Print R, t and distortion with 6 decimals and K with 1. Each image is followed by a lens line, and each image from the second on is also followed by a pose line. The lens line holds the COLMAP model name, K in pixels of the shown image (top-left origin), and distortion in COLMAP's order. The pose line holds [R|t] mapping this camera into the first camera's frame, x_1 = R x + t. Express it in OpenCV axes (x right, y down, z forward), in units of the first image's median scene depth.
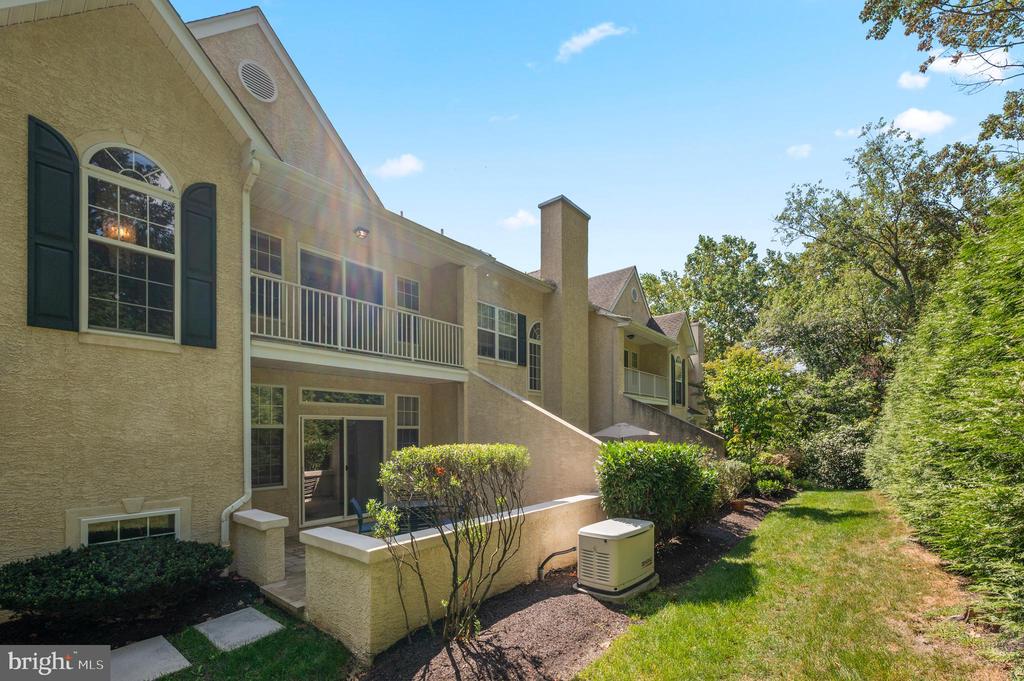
lens RADIAL K [[427.6, 0, 504.6], [0, 427.6, 431.8], [0, 0, 1]] dist [-0.001217, 0.000672]
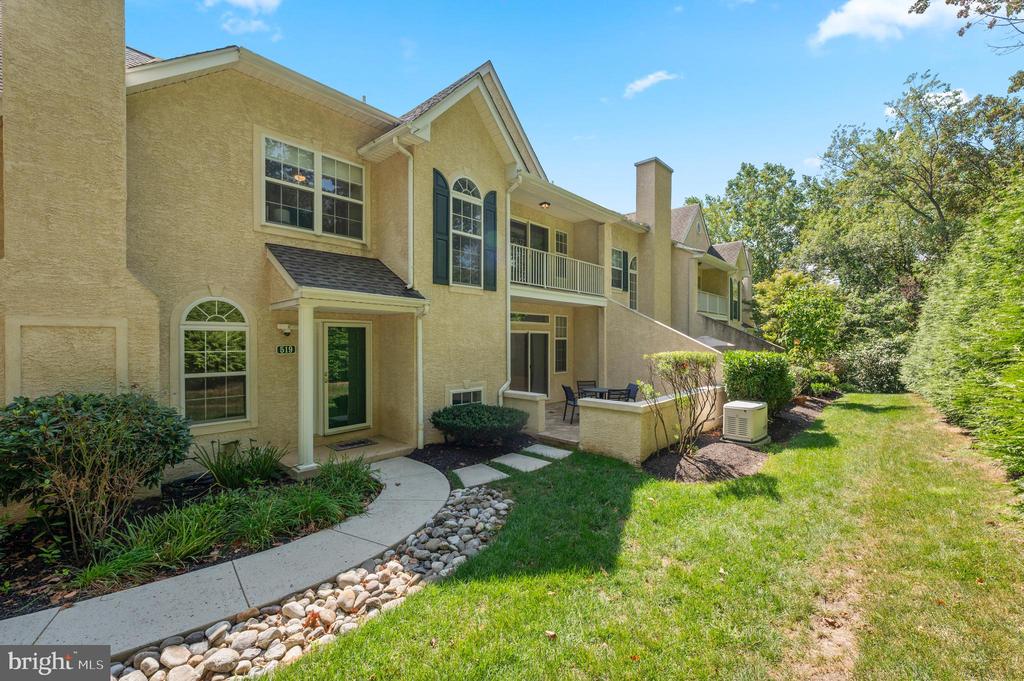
lens RADIAL K [[409.2, 0, 504.8], [0, 409.2, 343.7], [0, 0, 1]] dist [0.000943, -0.001383]
pose [[0.998276, 0.011164, -0.057619, -0.365920], [-0.010503, 0.999876, 0.011757, -0.007976], [0.057743, -0.011132, 0.998269, -0.380963]]
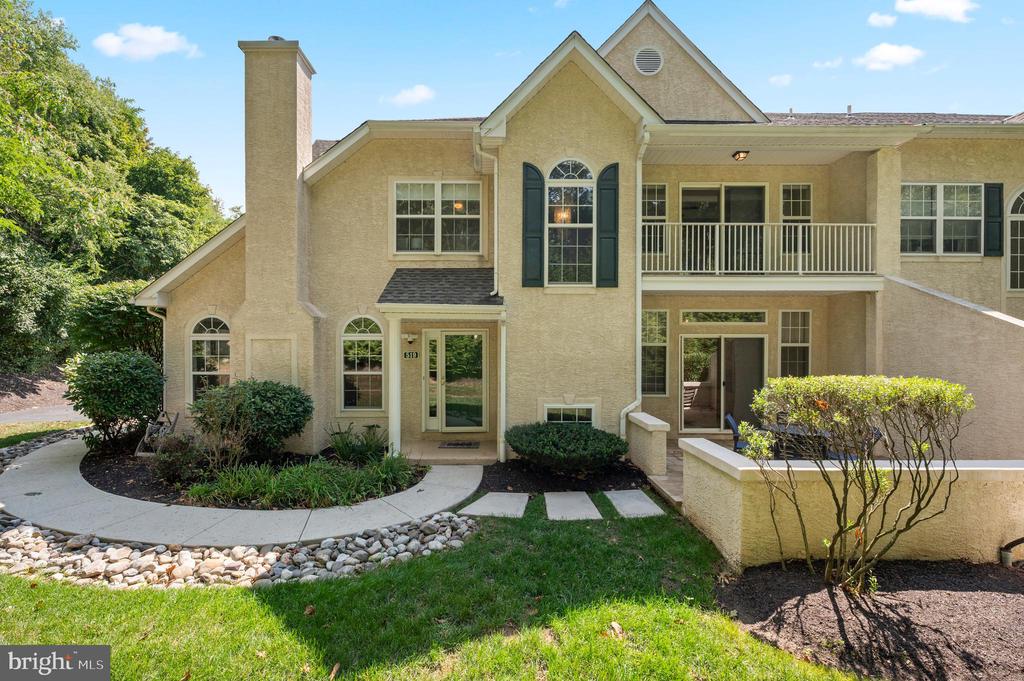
lens RADIAL K [[409.2, 0, 503.2], [0, 409.2, 342.0], [0, 0, 1]] dist [0.000943, -0.001383]
pose [[0.655290, 0.009400, -0.755319, 0.032168], [-0.004831, 0.999954, 0.008254, -0.022658], [0.755362, -0.001760, 0.655305, -0.063011]]
